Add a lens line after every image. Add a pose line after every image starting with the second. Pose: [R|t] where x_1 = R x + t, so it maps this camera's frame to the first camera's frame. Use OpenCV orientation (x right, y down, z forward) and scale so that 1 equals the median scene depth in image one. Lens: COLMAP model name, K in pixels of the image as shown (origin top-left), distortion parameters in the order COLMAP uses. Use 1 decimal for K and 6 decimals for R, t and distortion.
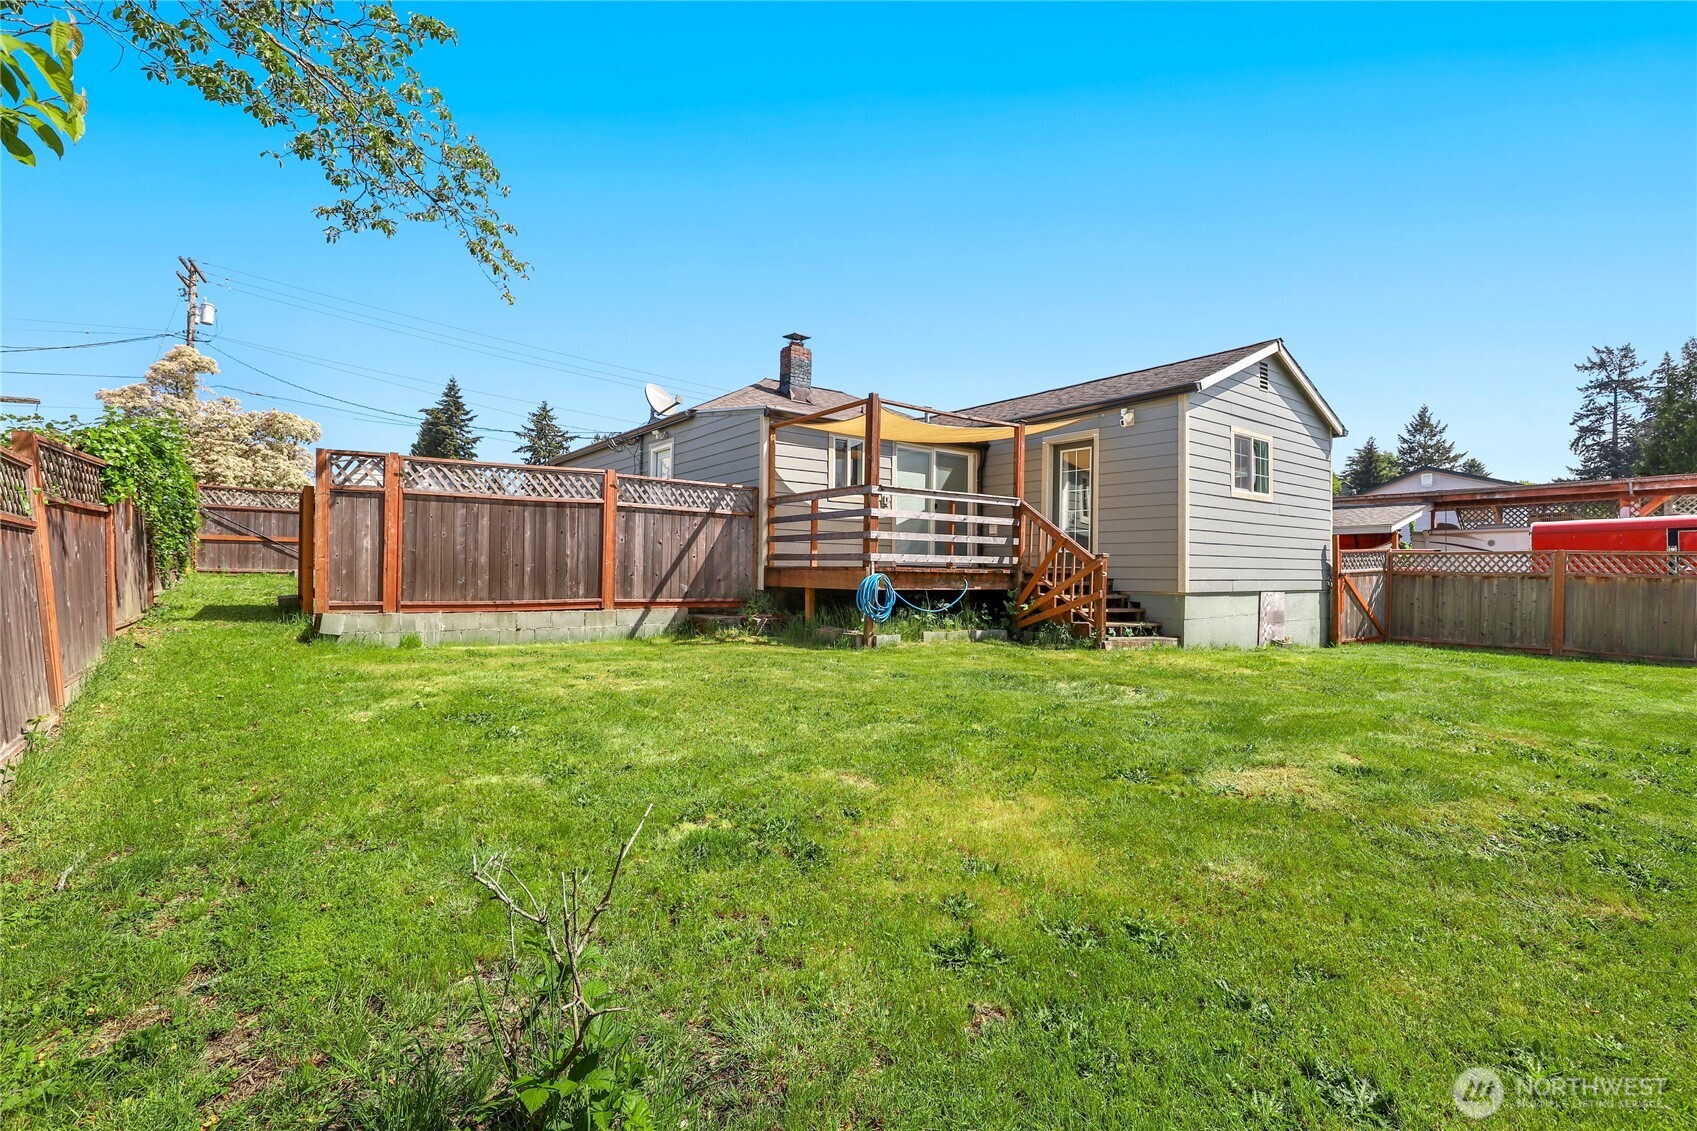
lens RADIAL K [[782.0, 0, 833.9], [0, 782.0, 571.2], [0, 0, 1]] dist [-0.024889, 0.006869]
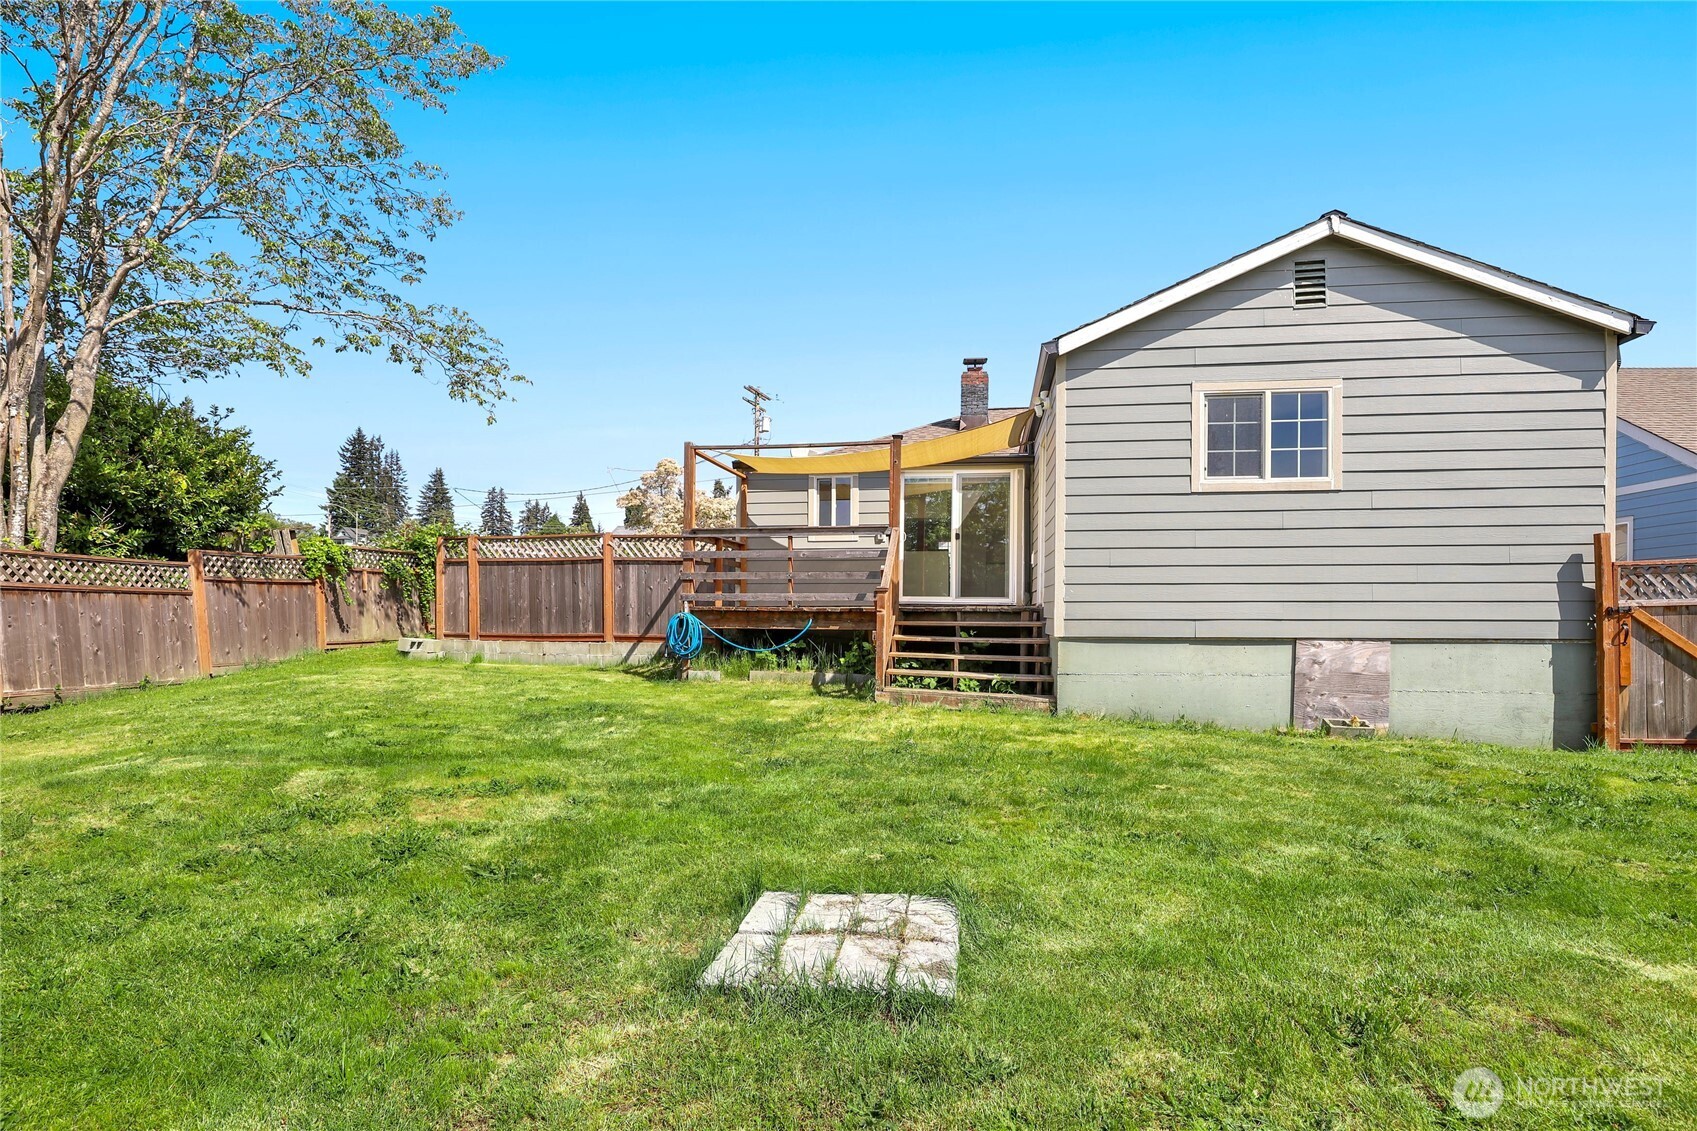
lens RADIAL K [[810.5, 0, 862.7], [0, 810.5, 615.4], [0, 0, 1]] dist [-0.004135, -0.002718]
pose [[0.690510, -0.002581, -0.723318, 0.874771], [0.005422, 0.999984, 0.001608, 0.005505], [0.723303, -0.005033, 0.690513, 0.353251]]
